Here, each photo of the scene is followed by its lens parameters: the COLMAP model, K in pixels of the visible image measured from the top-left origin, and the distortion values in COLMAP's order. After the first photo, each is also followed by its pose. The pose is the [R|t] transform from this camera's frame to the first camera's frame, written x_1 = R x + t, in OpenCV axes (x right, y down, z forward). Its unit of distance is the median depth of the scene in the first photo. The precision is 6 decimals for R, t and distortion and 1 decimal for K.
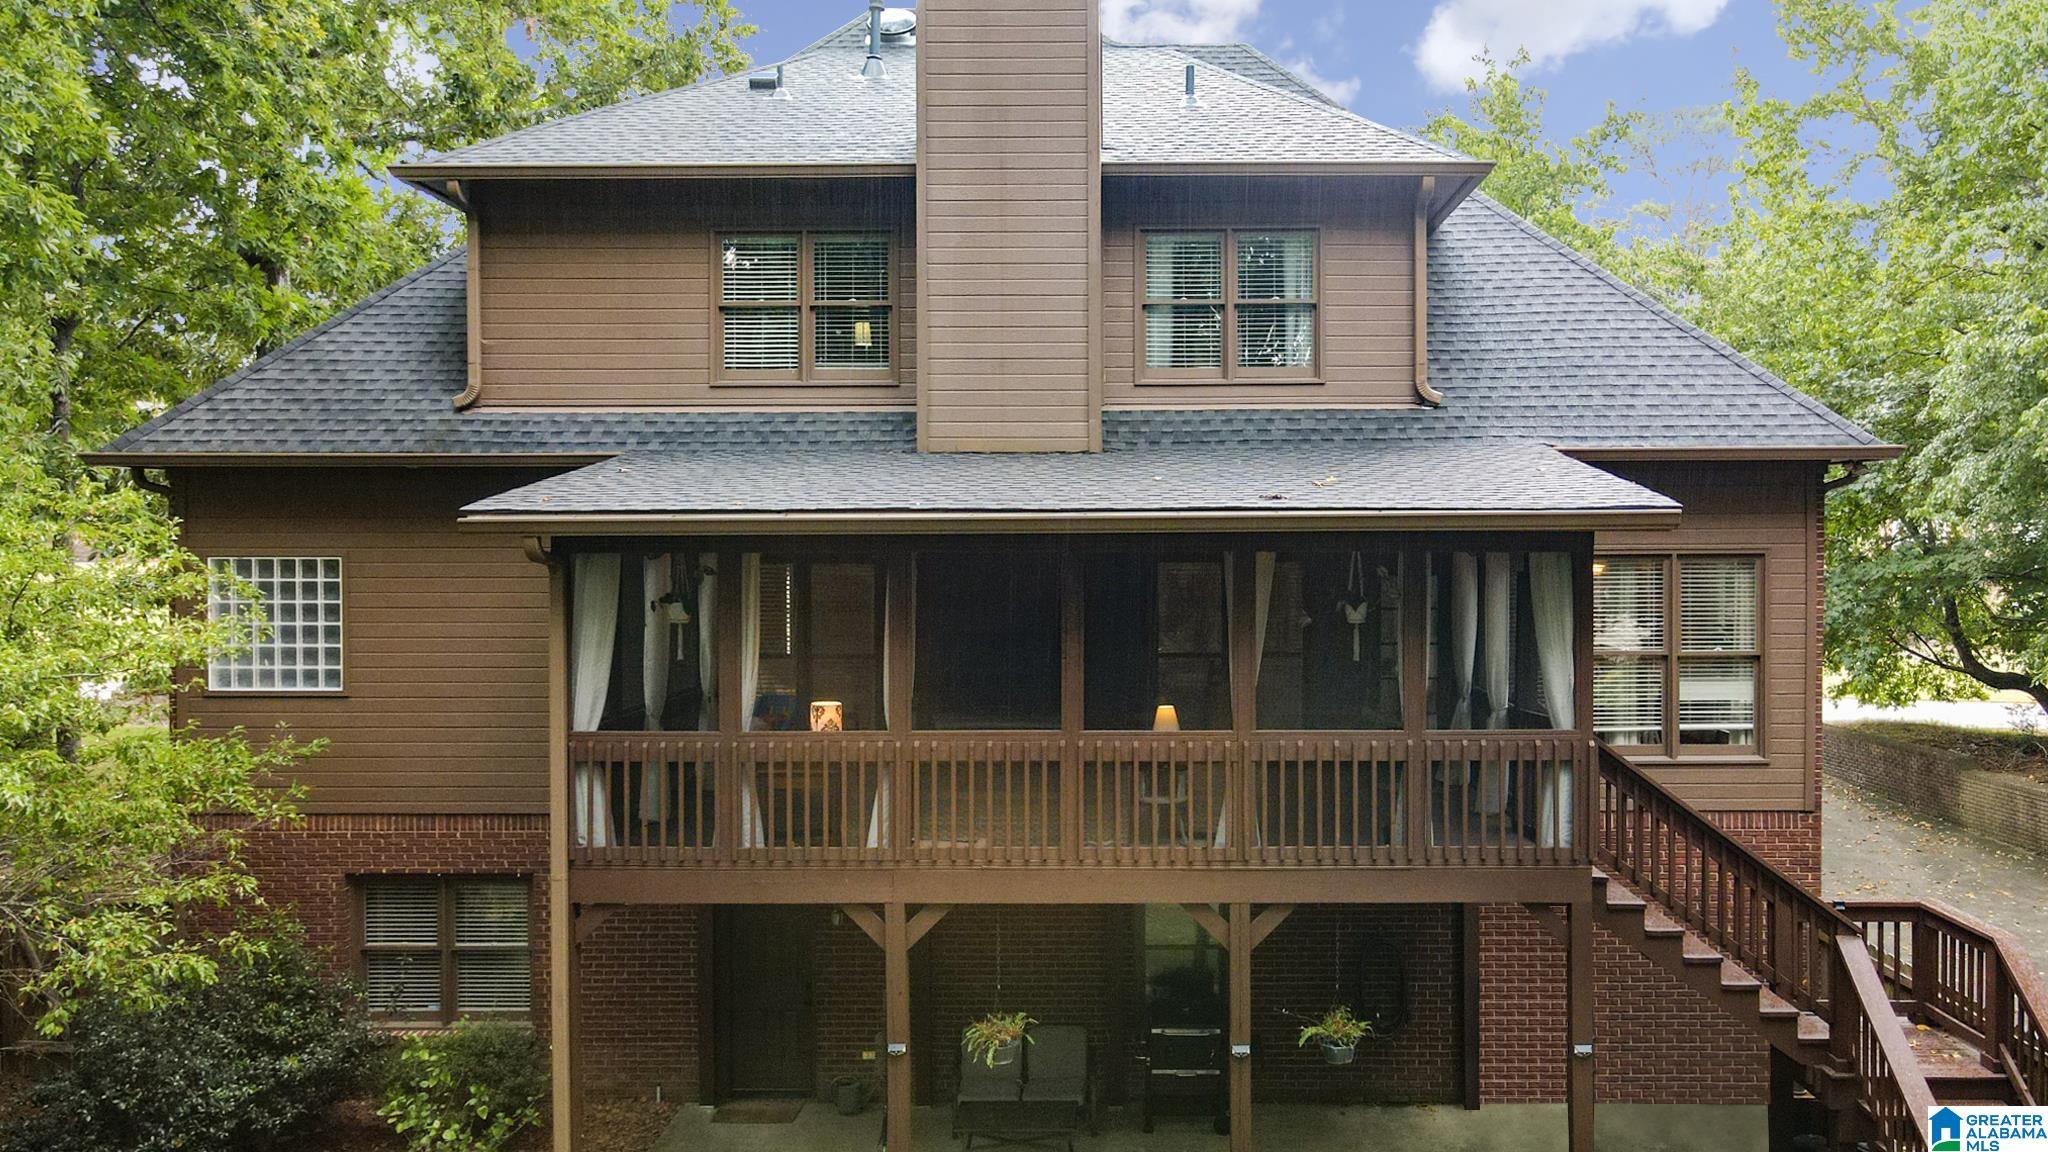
lens RADIAL K [[1479.5, 0, 1024.0], [0, 1479.5, 576.0], [0, 0, 1]] dist [0.024334, 0.004122]
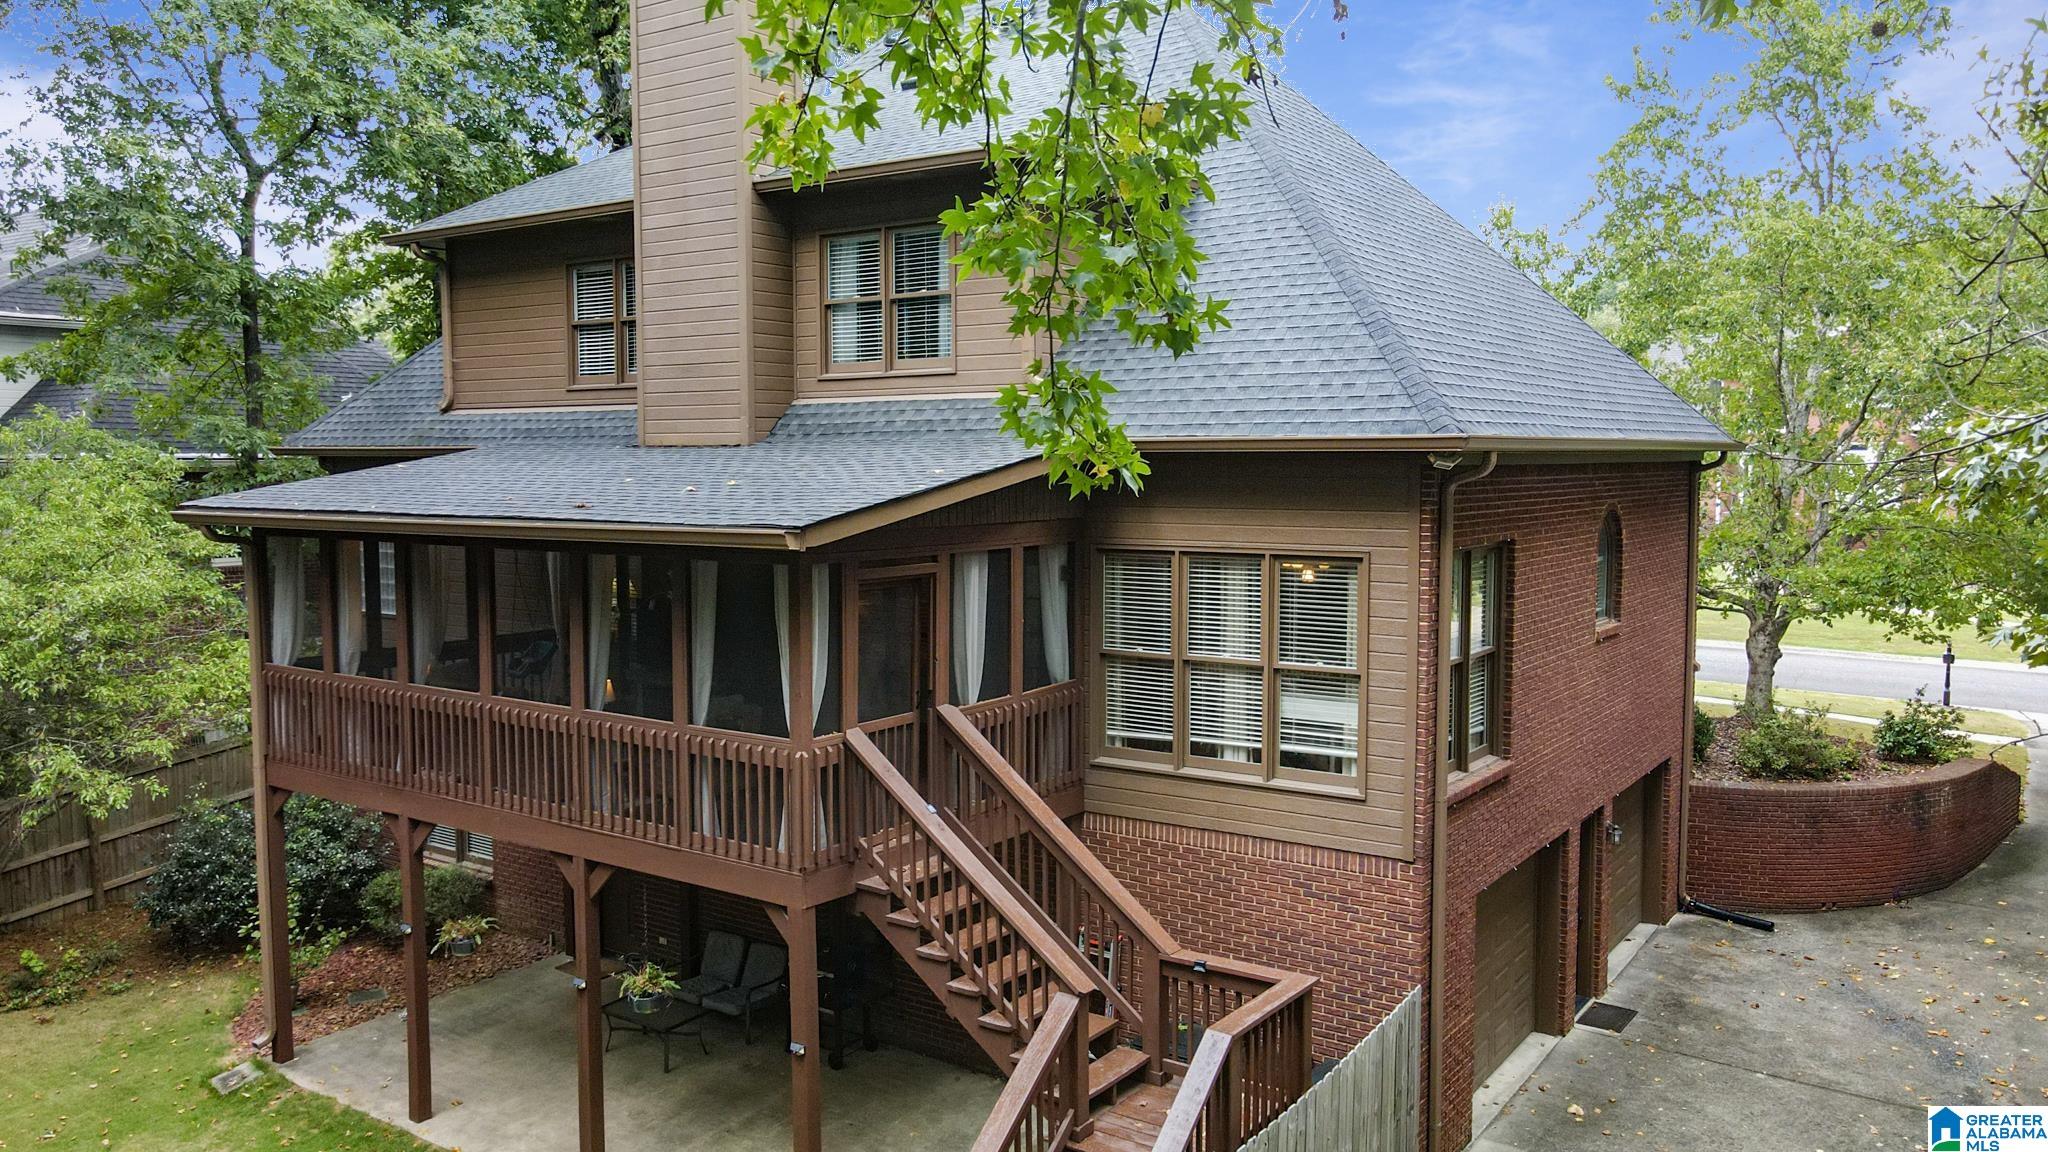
lens RADIAL K [[1479.5, 0, 1024.0], [0, 1479.5, 576.0], [0, 0, 1]] dist [0.024334, 0.004122]
pose [[0.825245, 0.043410, -0.563104, 0.811265], [-0.004243, 0.997490, 0.070680, -0.063534], [0.564759, -0.055939, 0.823358, 0.185615]]
